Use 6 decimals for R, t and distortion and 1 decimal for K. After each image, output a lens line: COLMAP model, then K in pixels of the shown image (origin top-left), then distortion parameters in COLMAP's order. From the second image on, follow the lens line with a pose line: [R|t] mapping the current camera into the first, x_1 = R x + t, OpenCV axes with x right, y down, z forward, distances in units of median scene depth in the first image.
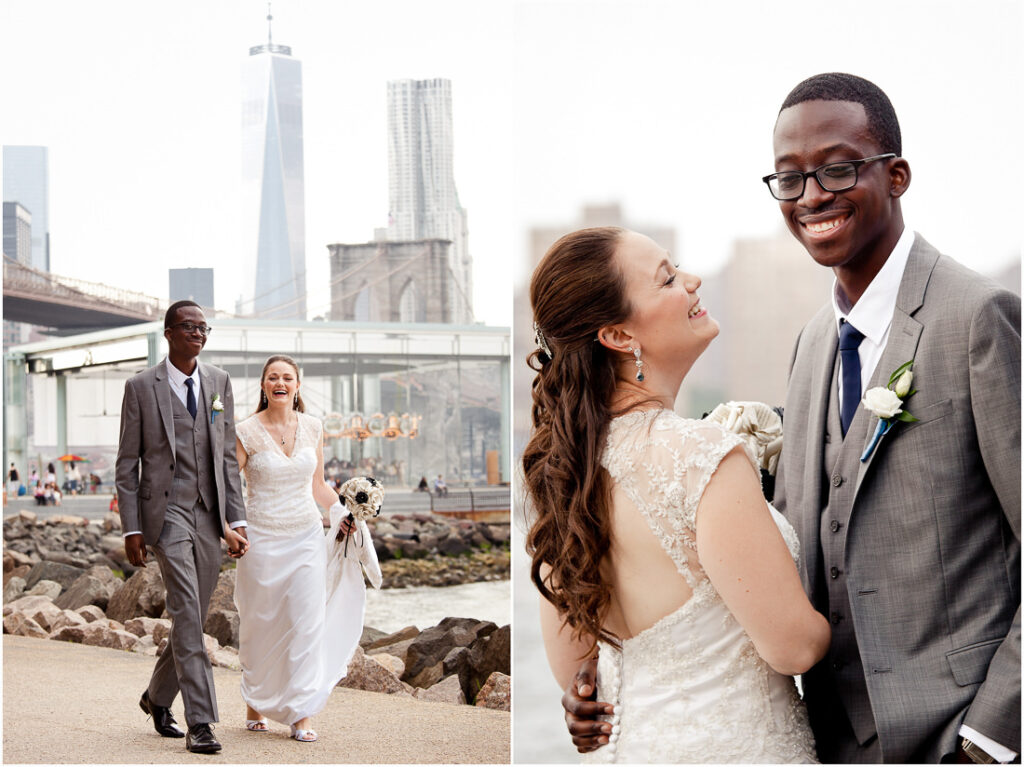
lens RADIAL K [[2913.0, 0, 512.0], [0, 2913.0, 383.5], [0, 0, 1]] dist [0.847506, -0.279998]
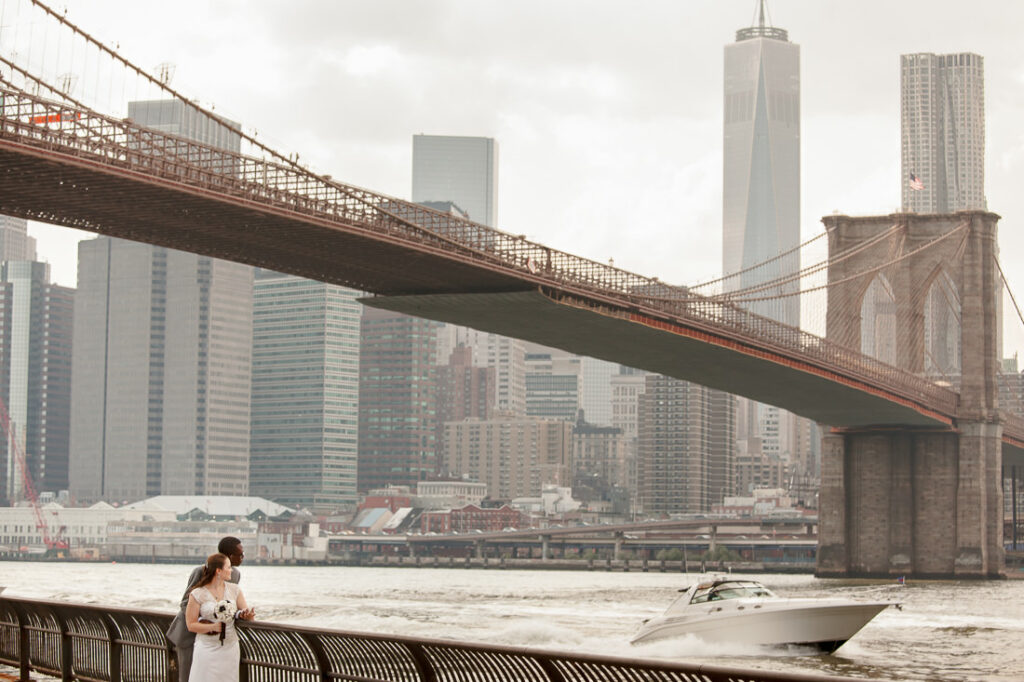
lens RADIAL K [[2466.5, 0, 512.0], [0, 2466.5, 341.0], [0, 0, 1]] dist [-0.010732, 0.606171]
pose [[0.981755, 0.002748, -0.190131, -0.018366], [-0.012311, 0.998716, -0.049135, 0.010434], [0.189751, 0.050579, 0.980528, 0.313279]]
